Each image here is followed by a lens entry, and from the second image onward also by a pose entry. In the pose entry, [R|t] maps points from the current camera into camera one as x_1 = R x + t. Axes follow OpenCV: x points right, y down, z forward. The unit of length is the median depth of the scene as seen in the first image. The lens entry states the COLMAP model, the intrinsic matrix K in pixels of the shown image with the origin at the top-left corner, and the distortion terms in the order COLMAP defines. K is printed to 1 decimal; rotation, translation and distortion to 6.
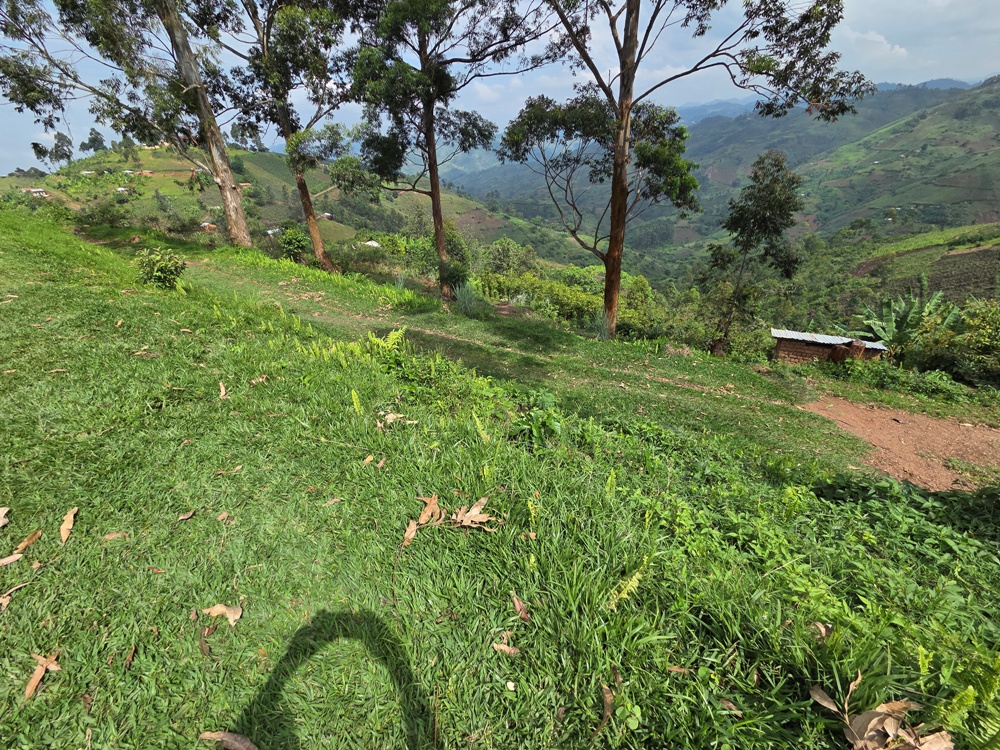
lens RADIAL K [[401.1, 0, 493.1], [0, 401.1, 372.8], [0, 0, 1]] dist [0.000007, -0.000150]
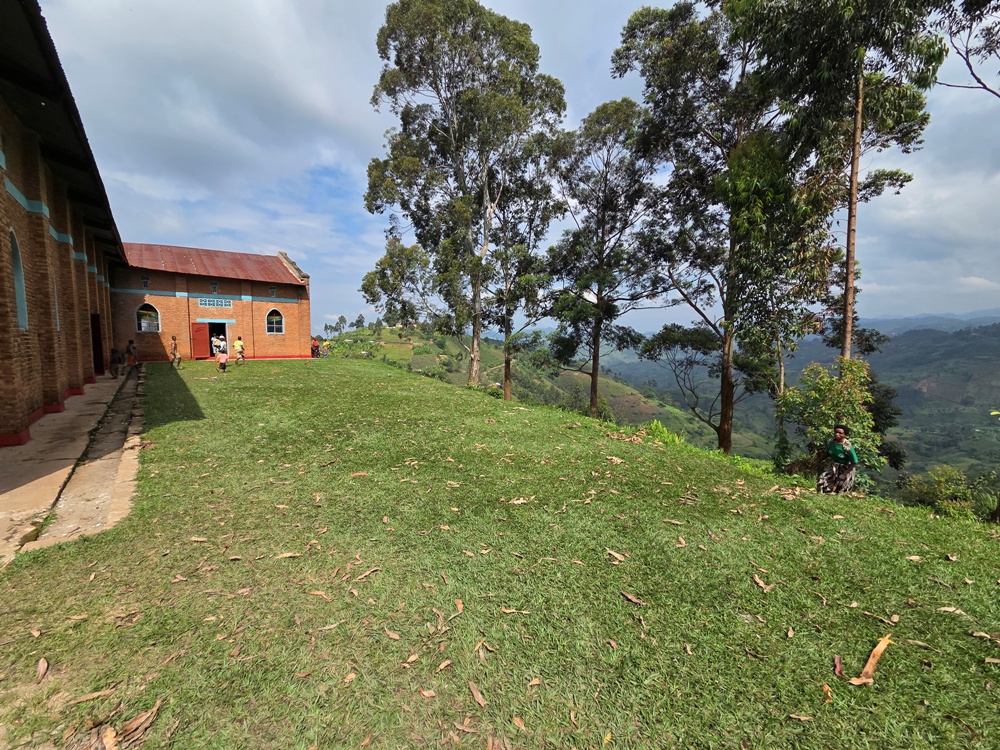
lens RADIAL K [[401.1, 0, 493.1], [0, 401.1, 372.8], [0, 0, 1]] dist [0.000007, -0.000150]
pose [[0.925641, 0.092336, -0.366965, 0.097394], [-0.235748, 0.899290, -0.368375, 0.349575], [0.295994, 0.427494, 0.854187, -0.725901]]
